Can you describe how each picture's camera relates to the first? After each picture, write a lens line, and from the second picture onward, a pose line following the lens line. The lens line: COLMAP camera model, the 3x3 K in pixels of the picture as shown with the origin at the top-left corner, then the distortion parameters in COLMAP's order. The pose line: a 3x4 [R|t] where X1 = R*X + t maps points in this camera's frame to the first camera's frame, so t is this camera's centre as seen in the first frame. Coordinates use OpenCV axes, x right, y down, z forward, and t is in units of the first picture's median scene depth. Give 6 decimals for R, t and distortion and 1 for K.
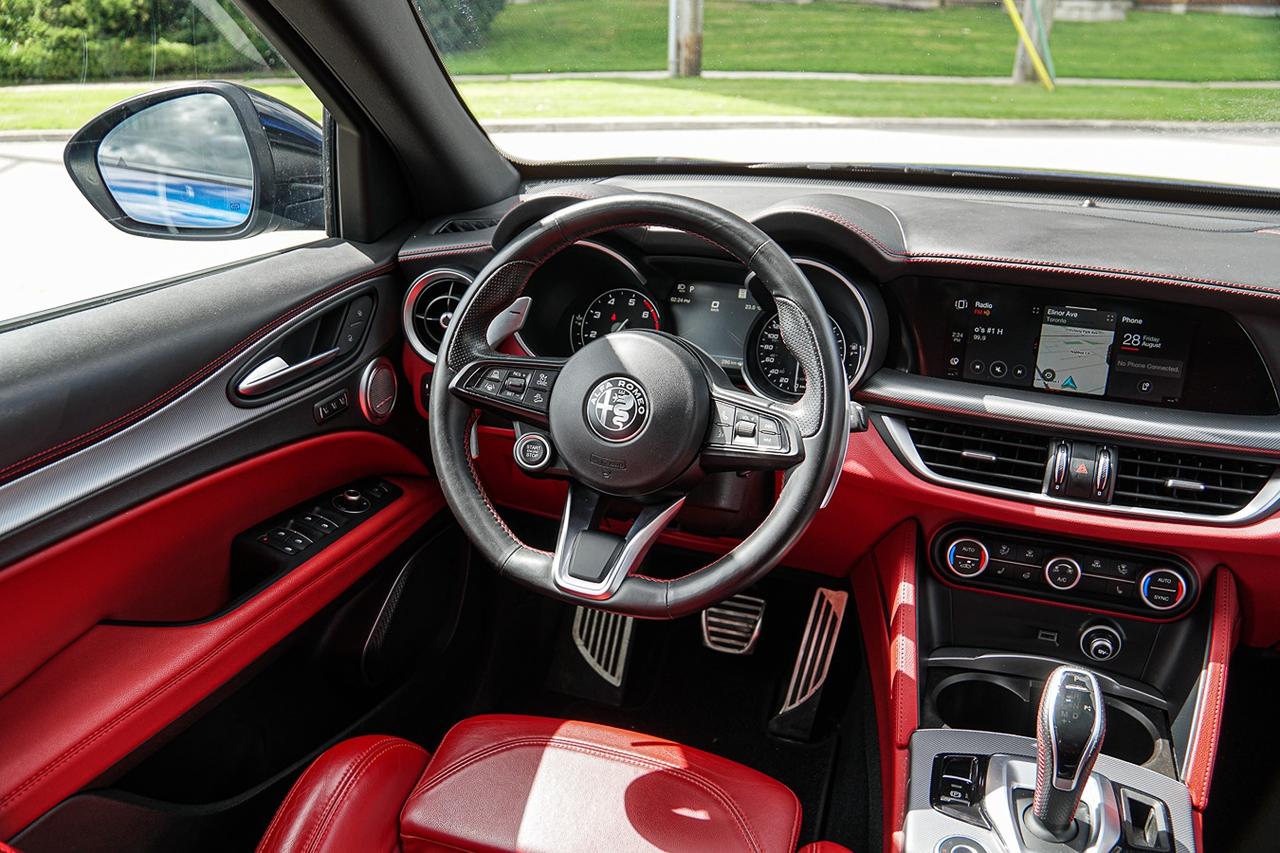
lens RADIAL K [[1000.8, 0, 633.3], [0, 1000.8, 424.7], [0, 0, 1]] dist [-0.126677, 0.088781]
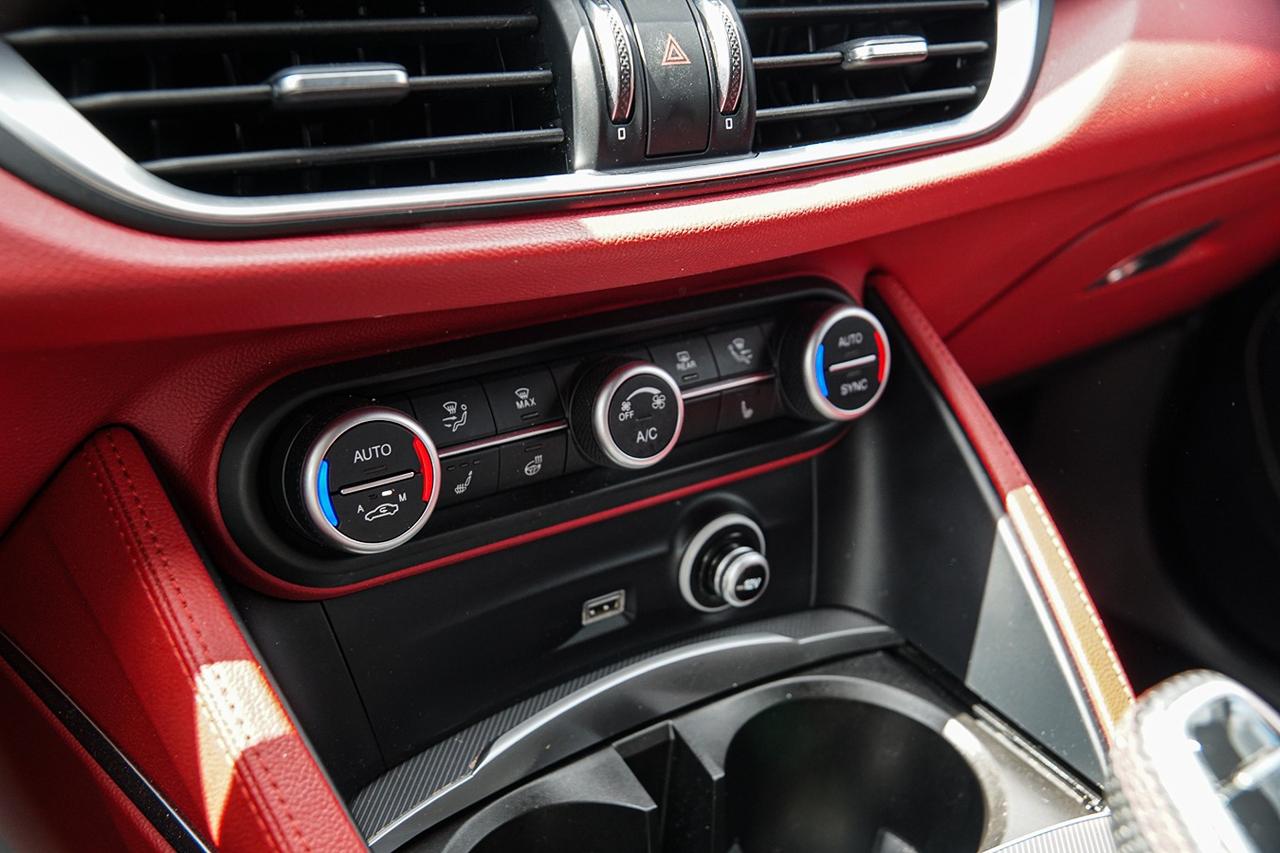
lens RADIAL K [[1242.8, 0, 640.6], [0, 1242.8, 423.7], [0, 0, 1]] dist [-0.019152, 0.000000]
pose [[0.567208, -0.330140, 0.754508, 0.122056], [0.257246, 0.941321, 0.218494, 0.062267], [-0.782368, 0.070163, 0.618852, 0.731710]]
